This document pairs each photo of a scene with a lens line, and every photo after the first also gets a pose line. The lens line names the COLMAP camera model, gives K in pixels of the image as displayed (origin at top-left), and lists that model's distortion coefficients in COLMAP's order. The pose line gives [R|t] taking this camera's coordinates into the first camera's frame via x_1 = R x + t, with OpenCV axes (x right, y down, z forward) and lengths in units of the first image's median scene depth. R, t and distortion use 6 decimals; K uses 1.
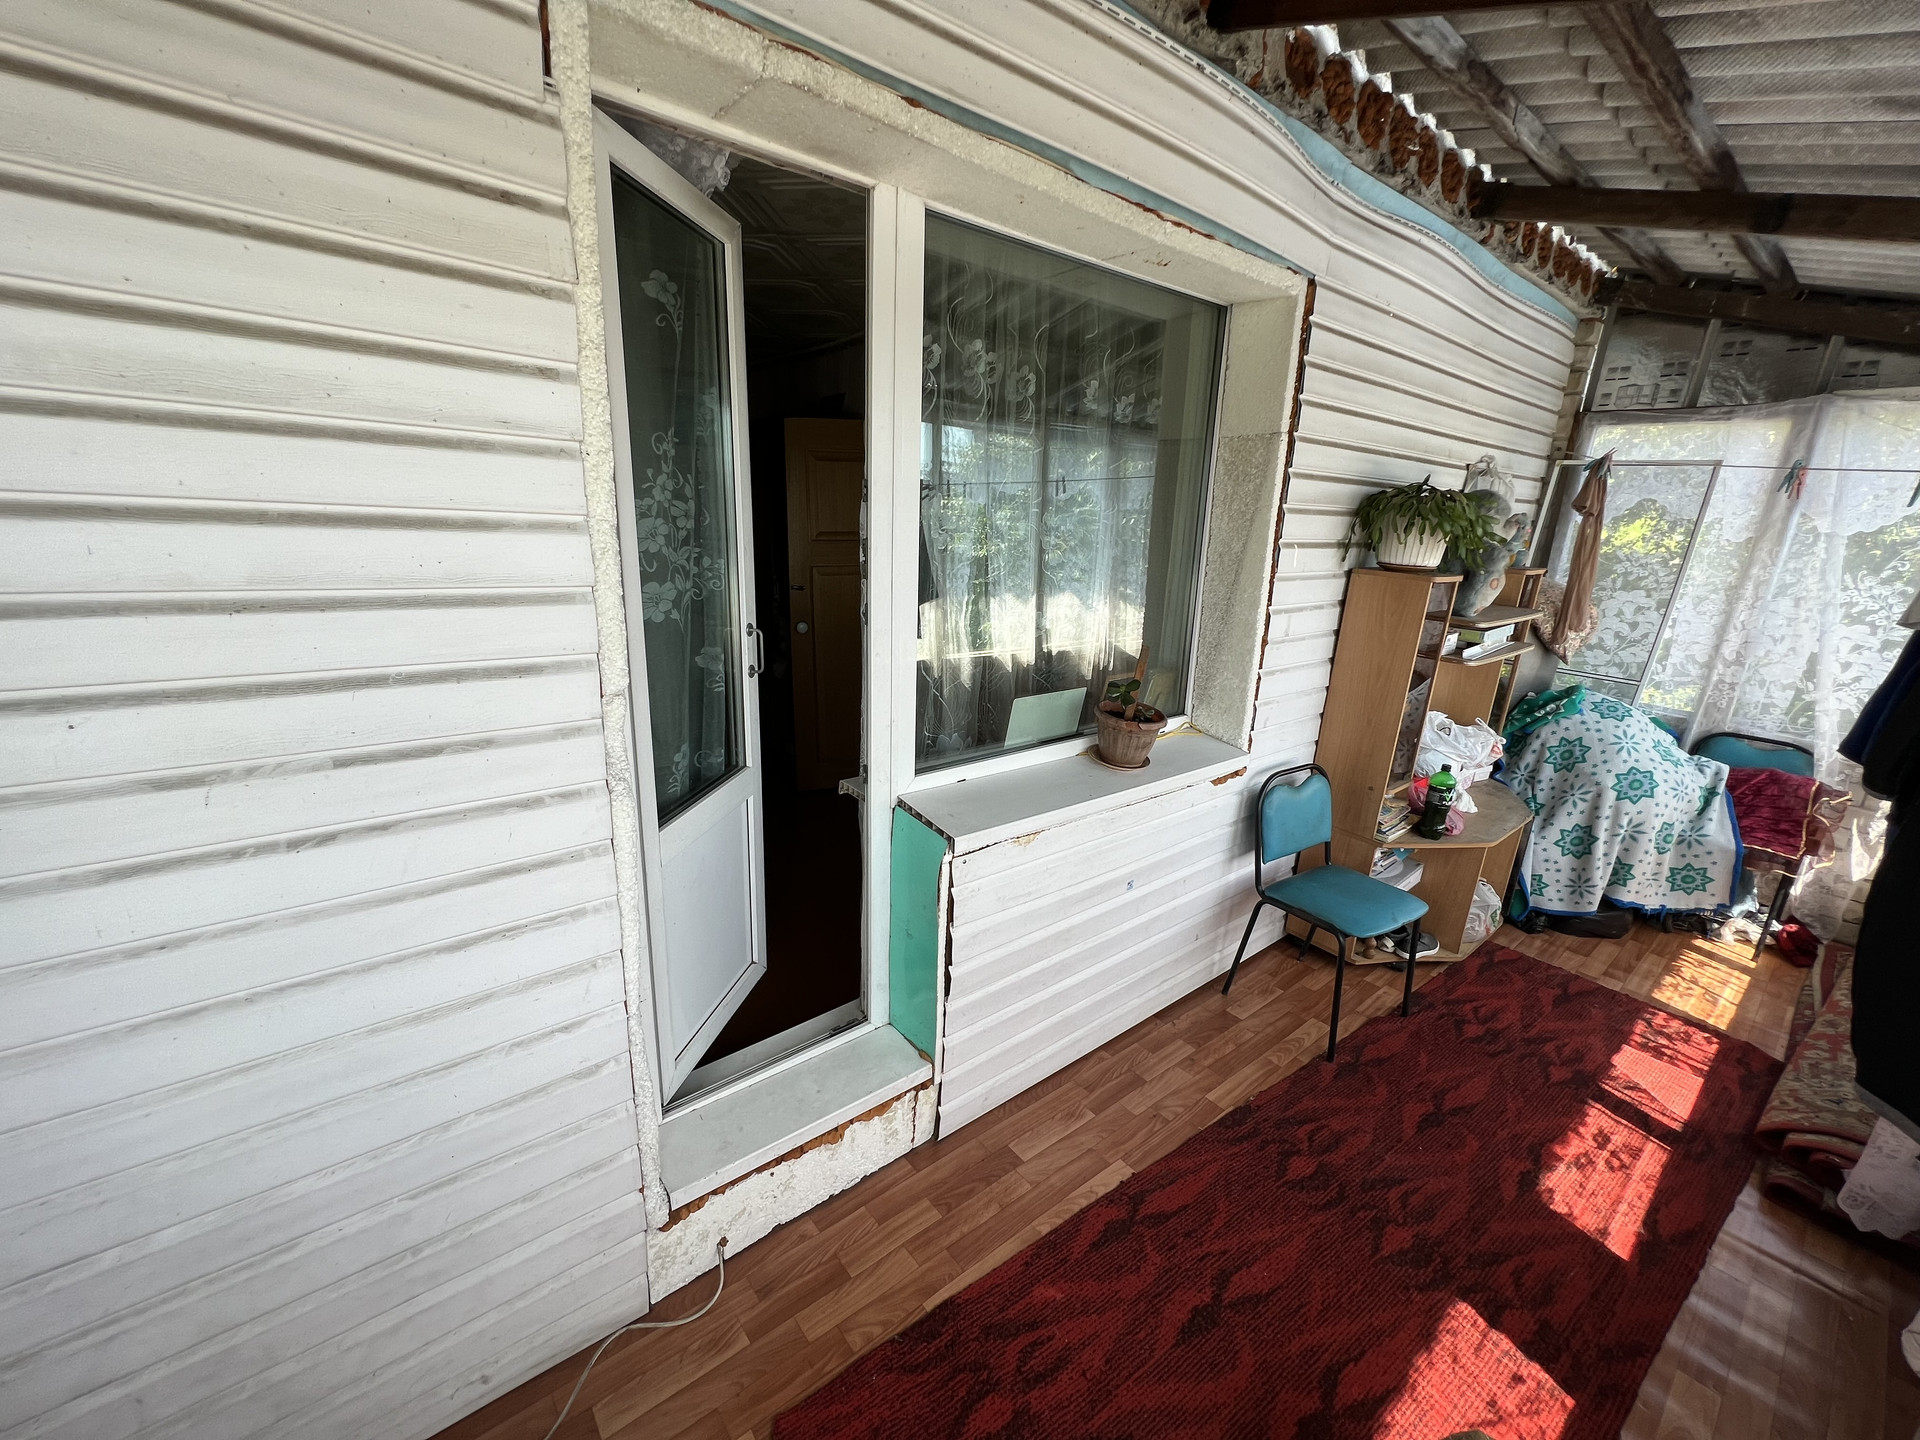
lens RADIAL K [[770.3, 0, 958.4], [0, 770.3, 715.5], [0, 0, 1]] dist [-0.002441, 0.001373]
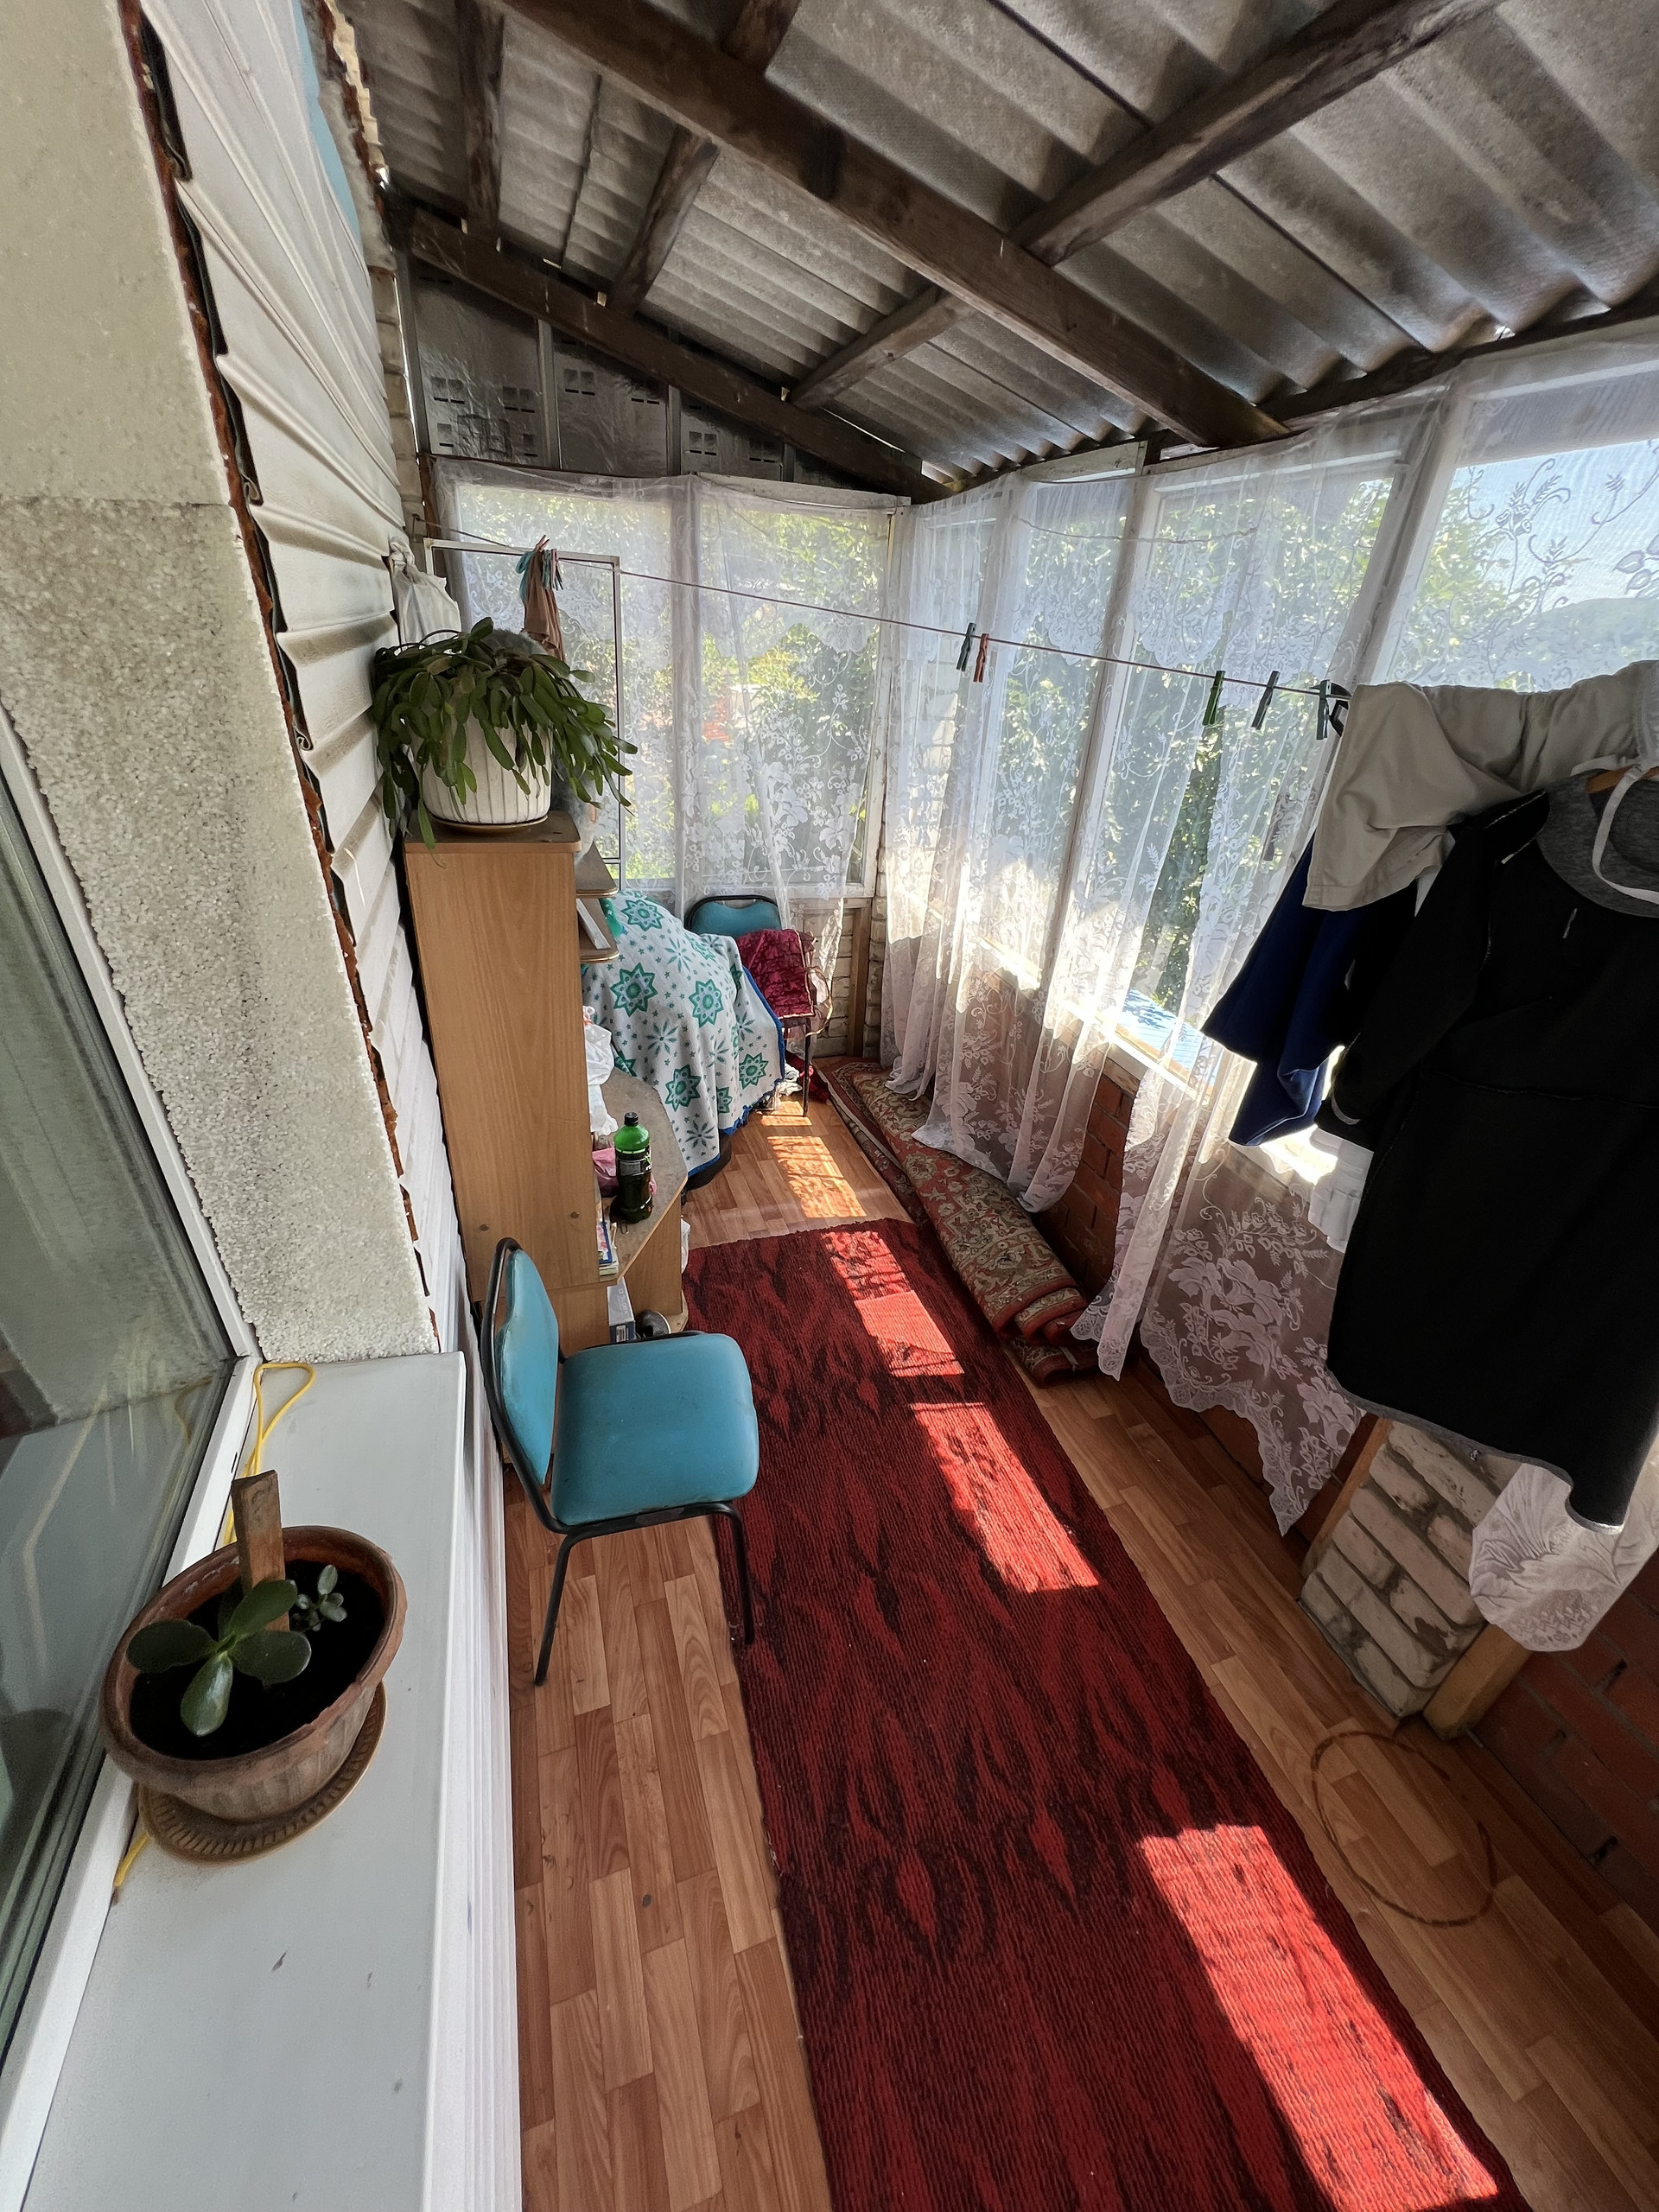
lens RADIAL K [[887.5, 0, 836.7], [0, 887.5, 1103.5], [0, 0, 1]] dist [-0.002441, 0.001373]
pose [[0.339571, -0.474608, 0.812059, 0.090407], [0.207607, 0.879885, 0.427436, -0.195775], [-0.917383, 0.023445, 0.397315, 0.488423]]
